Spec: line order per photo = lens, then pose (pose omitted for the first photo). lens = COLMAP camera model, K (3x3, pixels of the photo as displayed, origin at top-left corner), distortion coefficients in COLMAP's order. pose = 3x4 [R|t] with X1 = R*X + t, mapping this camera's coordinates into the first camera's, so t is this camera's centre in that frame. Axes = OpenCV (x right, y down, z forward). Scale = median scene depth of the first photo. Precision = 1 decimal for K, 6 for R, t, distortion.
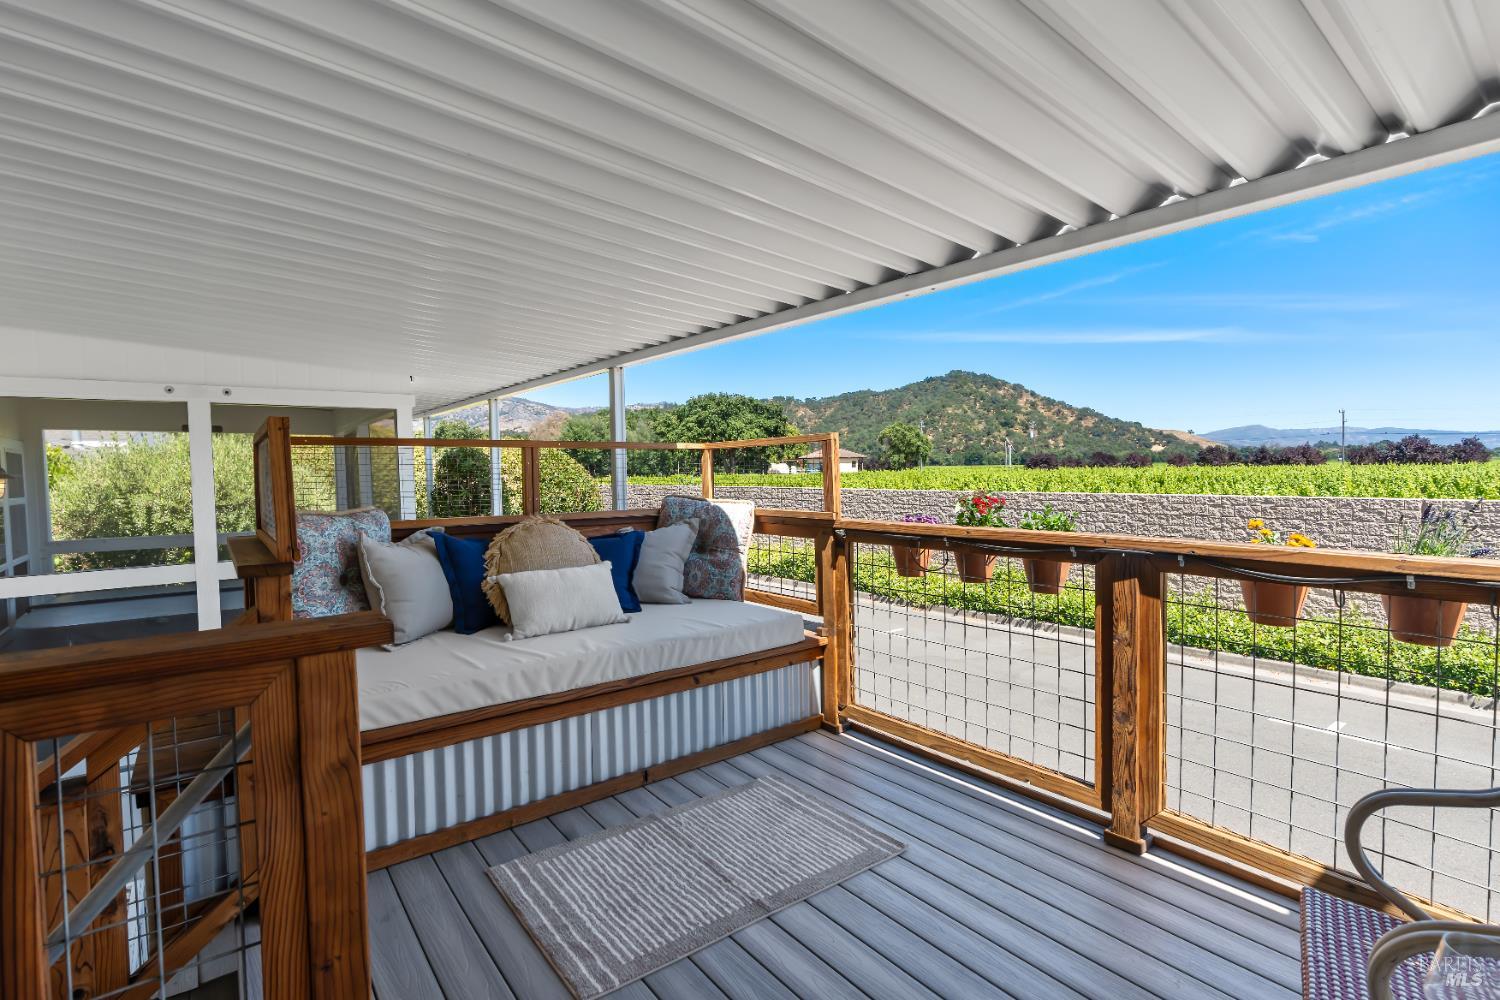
lens RADIAL K [[709.4, 0, 746.1], [0, 709.4, 494.0], [0, 0, 1]] dist [-0.000752, -0.000031]
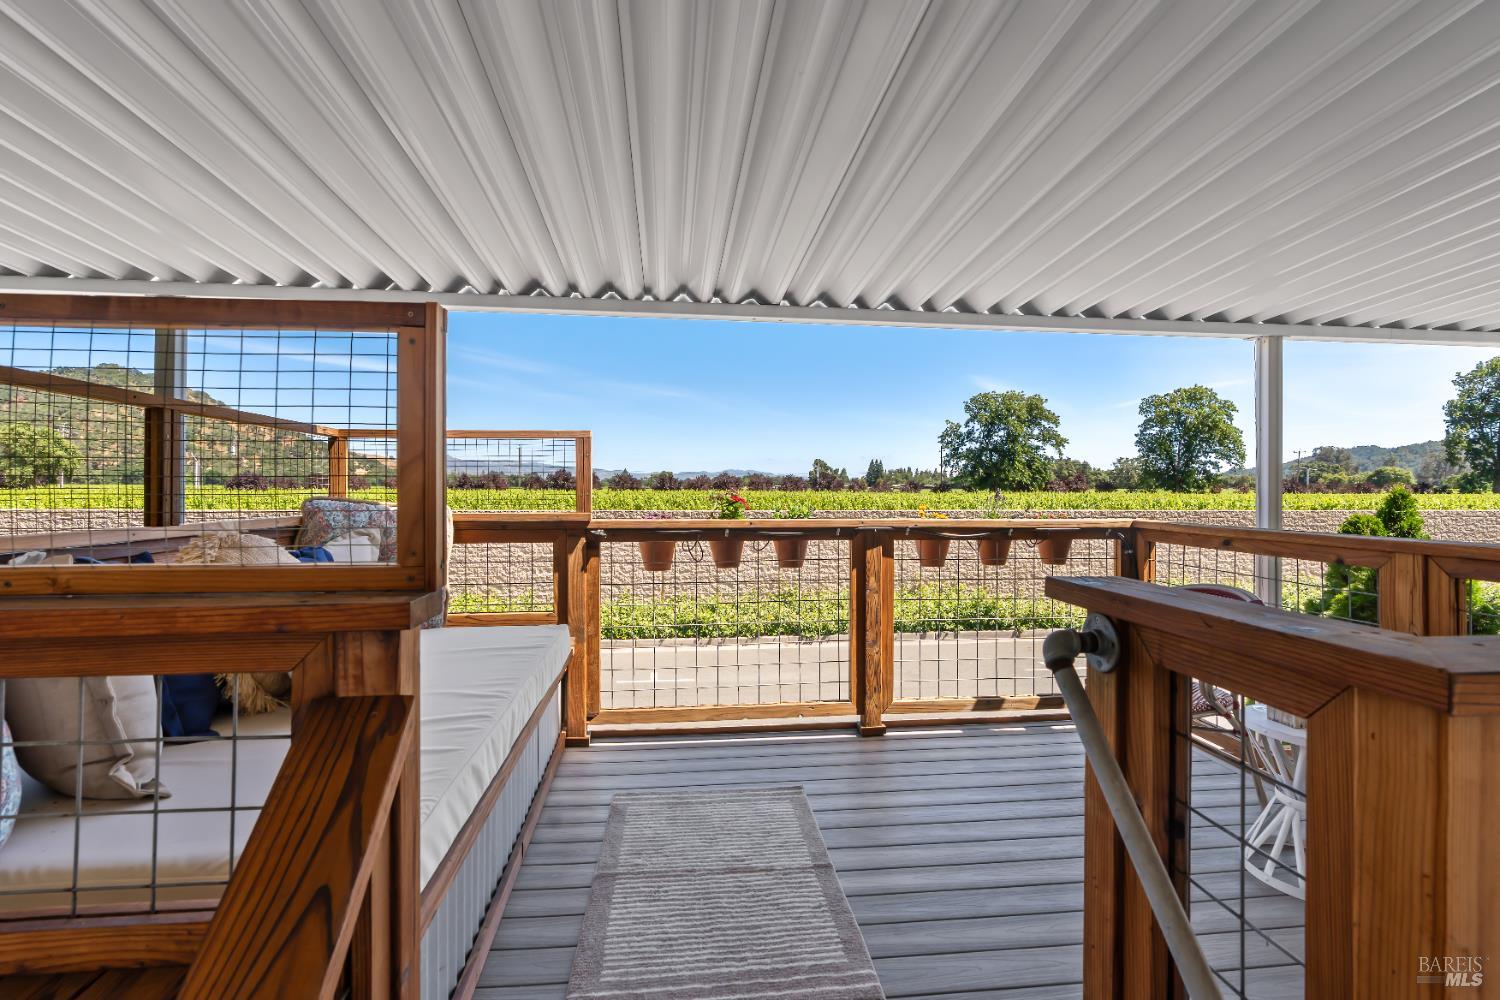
lens RADIAL K [[709.4, 0, 746.1], [0, 709.4, 494.0], [0, 0, 1]] dist [-0.000752, -0.000031]
pose [[0.509698, 0.010392, 0.860291, -0.633786], [0.018138, 0.999575, -0.022821, 0.028858], [-0.860162, 0.027235, 0.509293, 0.355931]]
